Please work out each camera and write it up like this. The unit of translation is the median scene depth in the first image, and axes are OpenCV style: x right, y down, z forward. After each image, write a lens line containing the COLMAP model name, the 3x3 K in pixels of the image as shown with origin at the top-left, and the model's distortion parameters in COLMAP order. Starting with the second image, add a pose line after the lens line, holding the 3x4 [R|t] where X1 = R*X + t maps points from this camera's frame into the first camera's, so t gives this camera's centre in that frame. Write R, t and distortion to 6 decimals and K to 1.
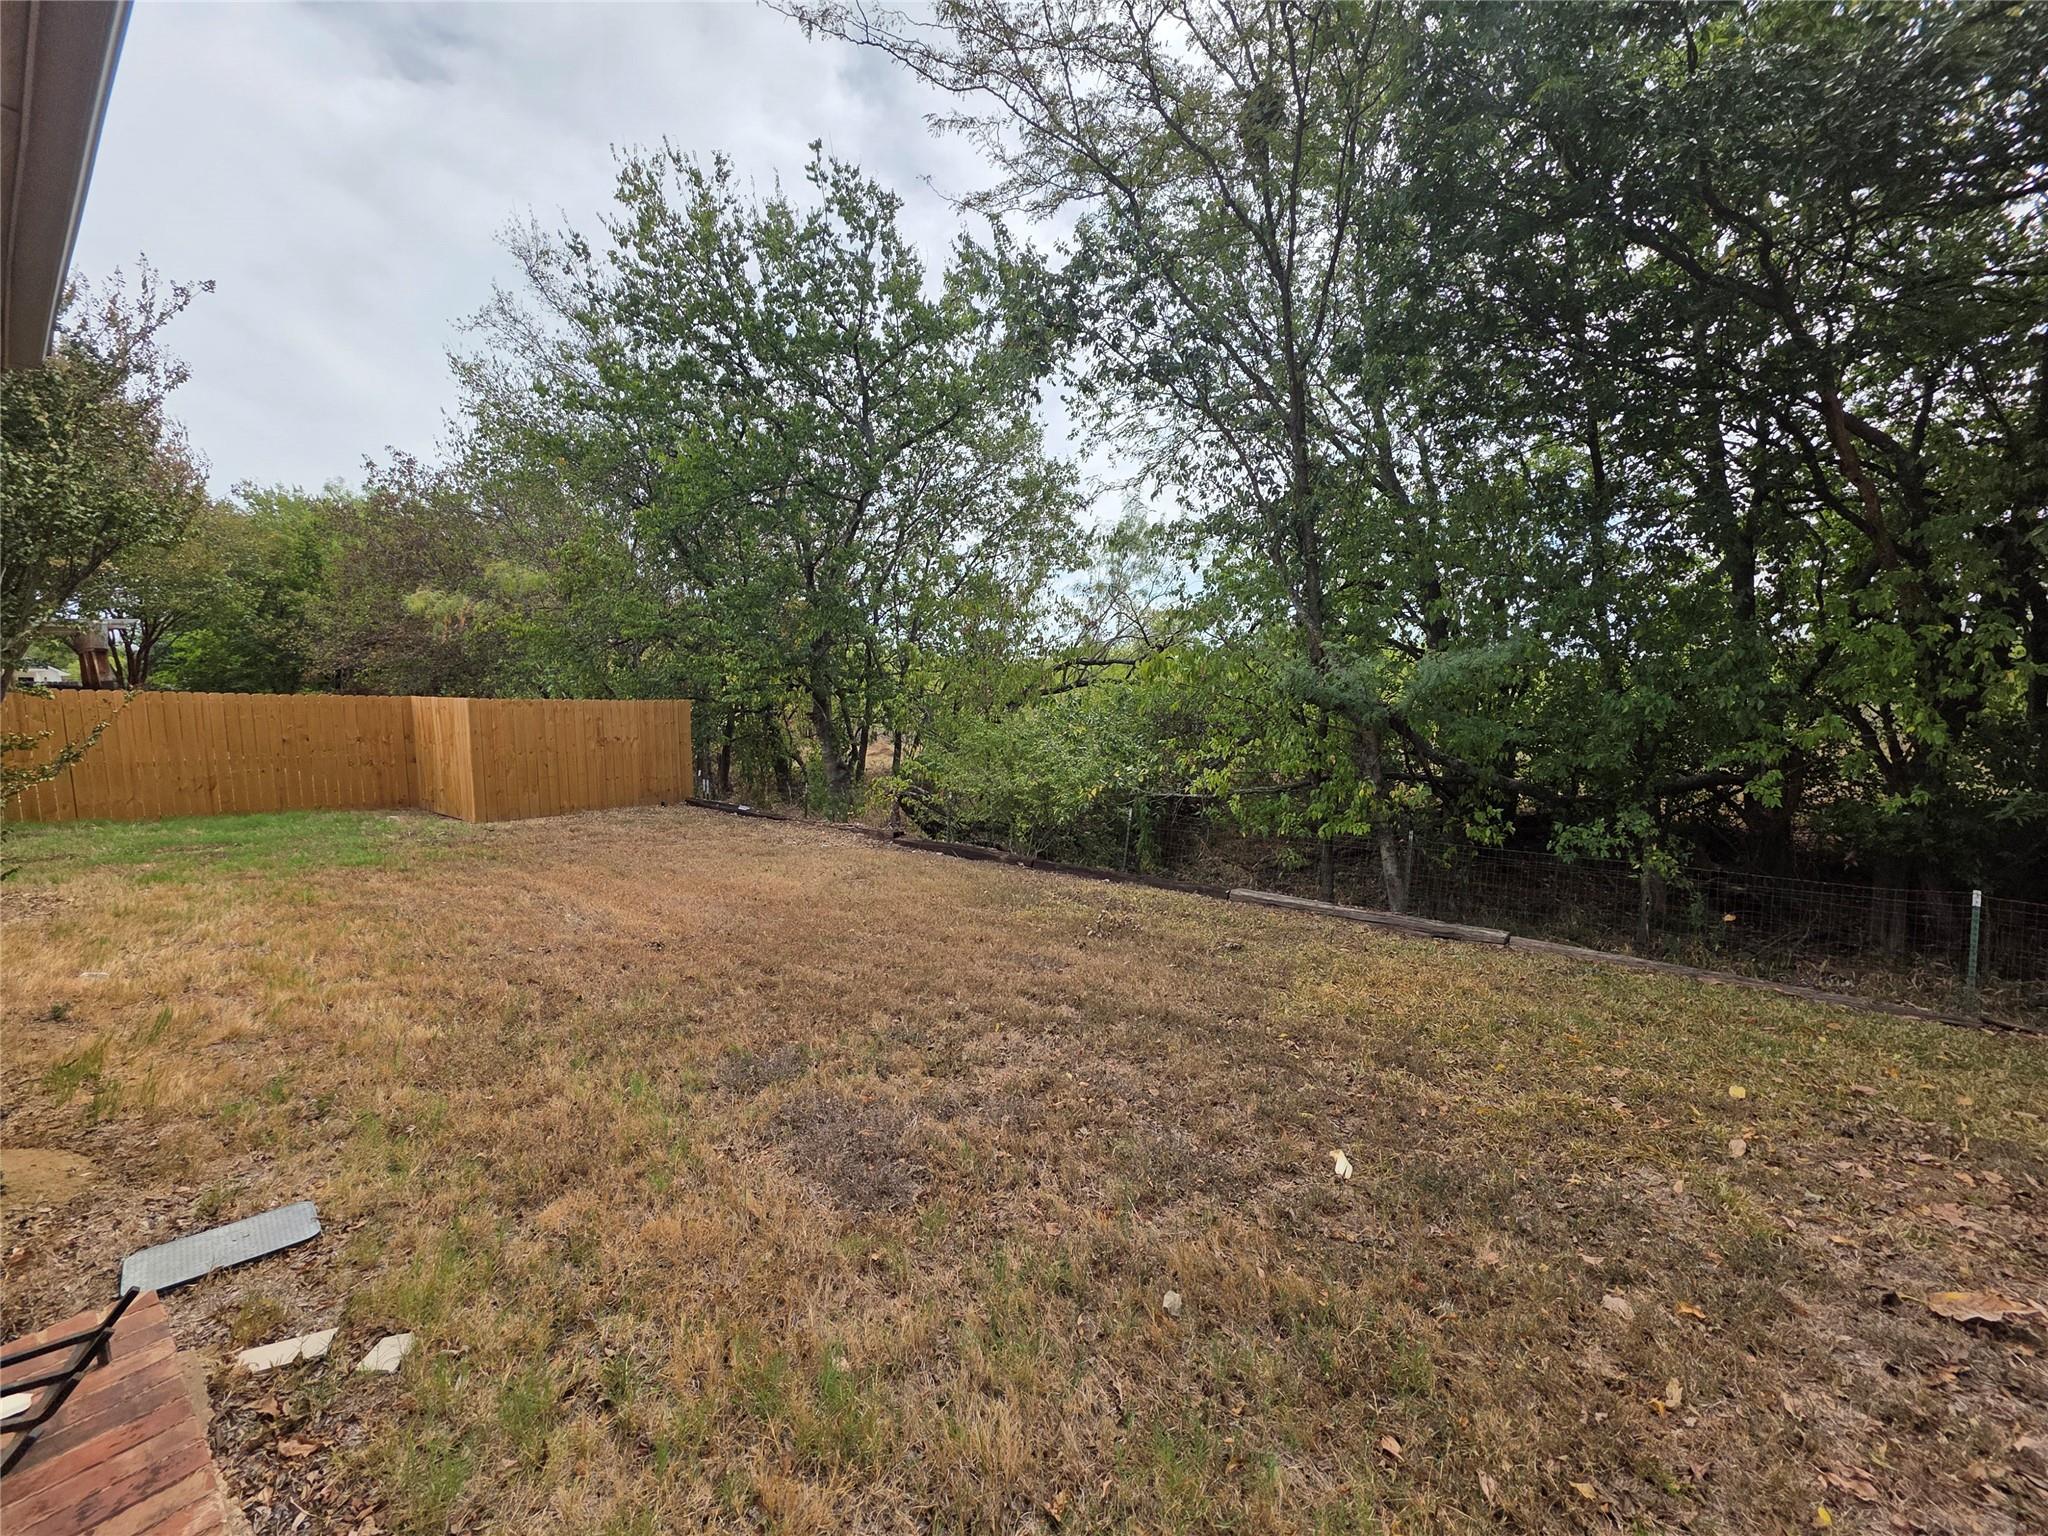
lens RADIAL K [[813.2, 0, 1028.4], [0, 813.2, 756.8], [0, 0, 1]] dist [0.003815, -0.000189]
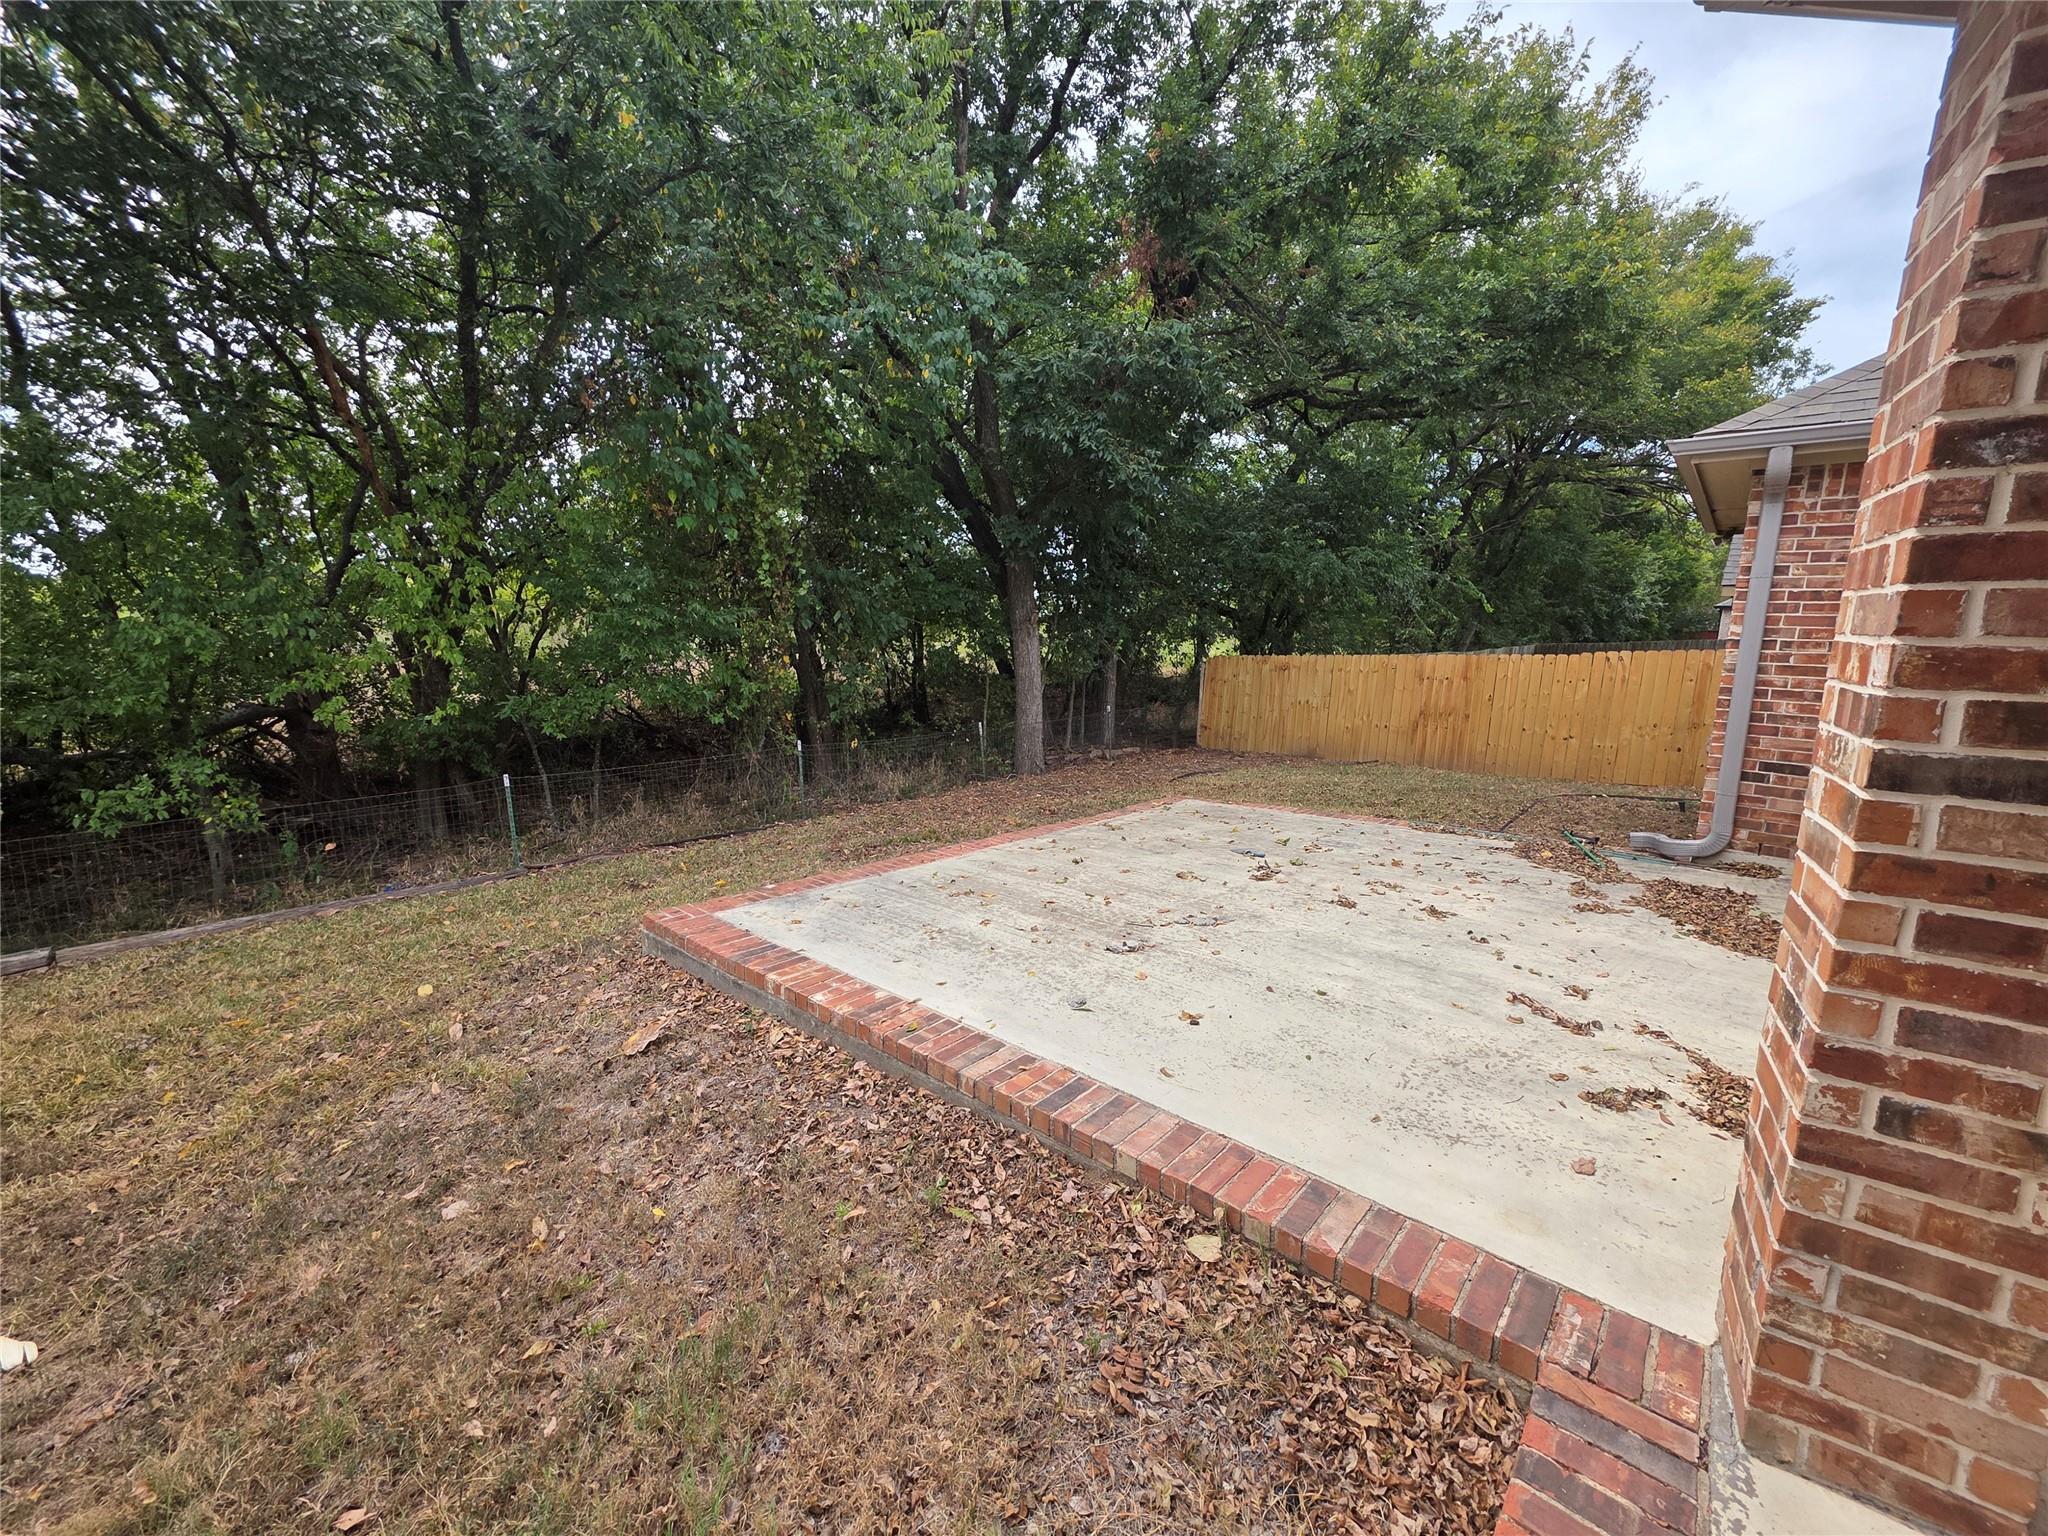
lens RADIAL K [[813.2, 0, 1028.4], [0, 813.2, 756.8], [0, 0, 1]] dist [0.003815, -0.000189]
pose [[0.061832, -0.160047, 0.985171, -0.119547], [0.073997, 0.985078, 0.155388, -0.009845], [-0.995340, 0.063292, 0.072753, 0.098874]]
